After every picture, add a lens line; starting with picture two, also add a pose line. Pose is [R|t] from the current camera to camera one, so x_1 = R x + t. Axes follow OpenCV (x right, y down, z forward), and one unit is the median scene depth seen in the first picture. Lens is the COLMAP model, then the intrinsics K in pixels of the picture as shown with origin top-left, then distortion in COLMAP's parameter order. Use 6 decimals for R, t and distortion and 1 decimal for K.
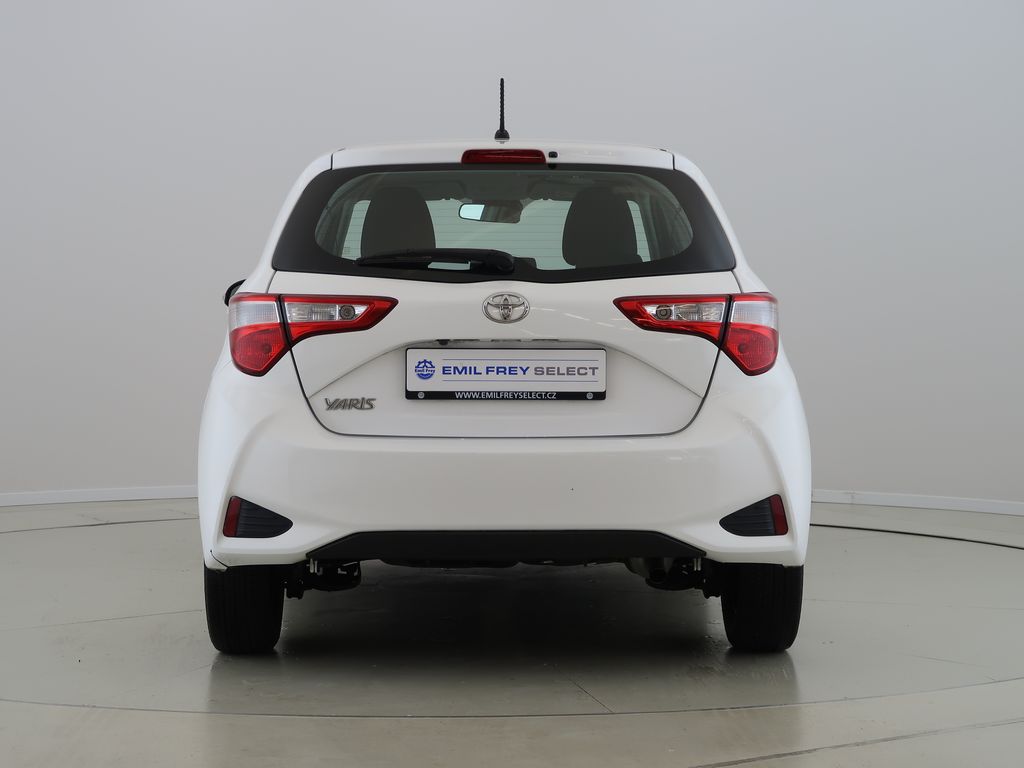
lens RADIAL K [[705.0, 0, 511.4], [0, 705.0, 380.5], [0, 0, 1]] dist [0.002139, -0.000501]
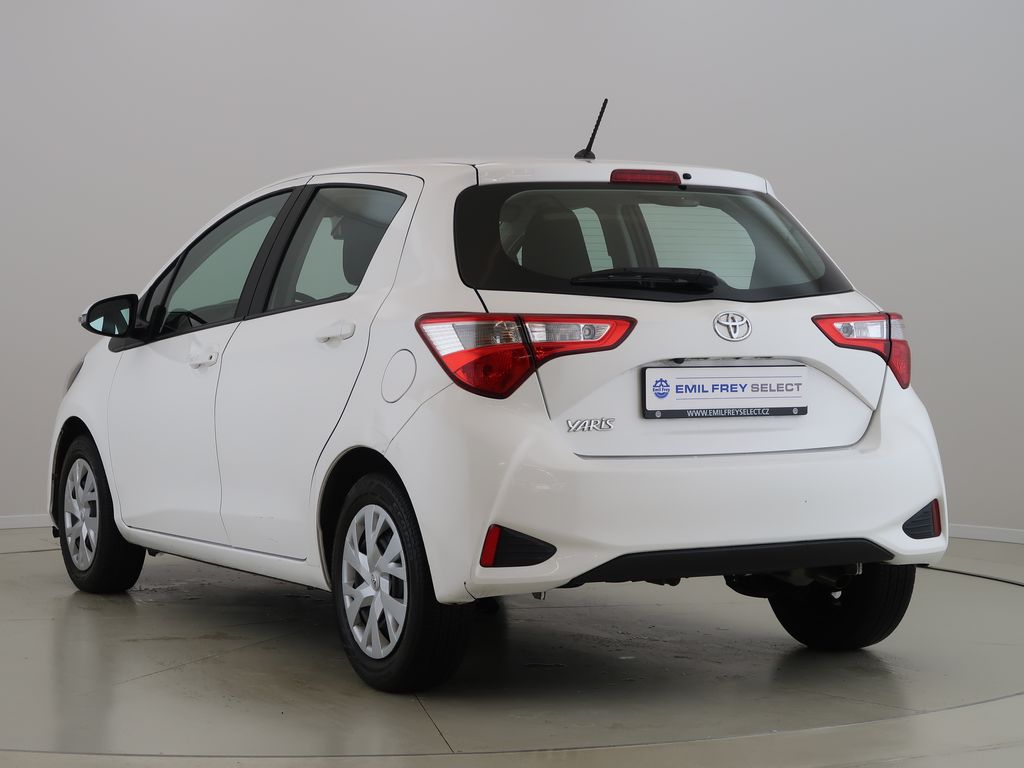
lens RADIAL K [[705.0, 0, 505.0], [0, 705.0, 386.3], [0, 0, 1]] dist [0.002139, -0.000501]
pose [[0.988292, -0.018099, 0.151495, -0.480235], [0.020097, 0.999730, -0.011670, -0.011209], [-0.151242, 0.014578, 0.988389, 0.041317]]
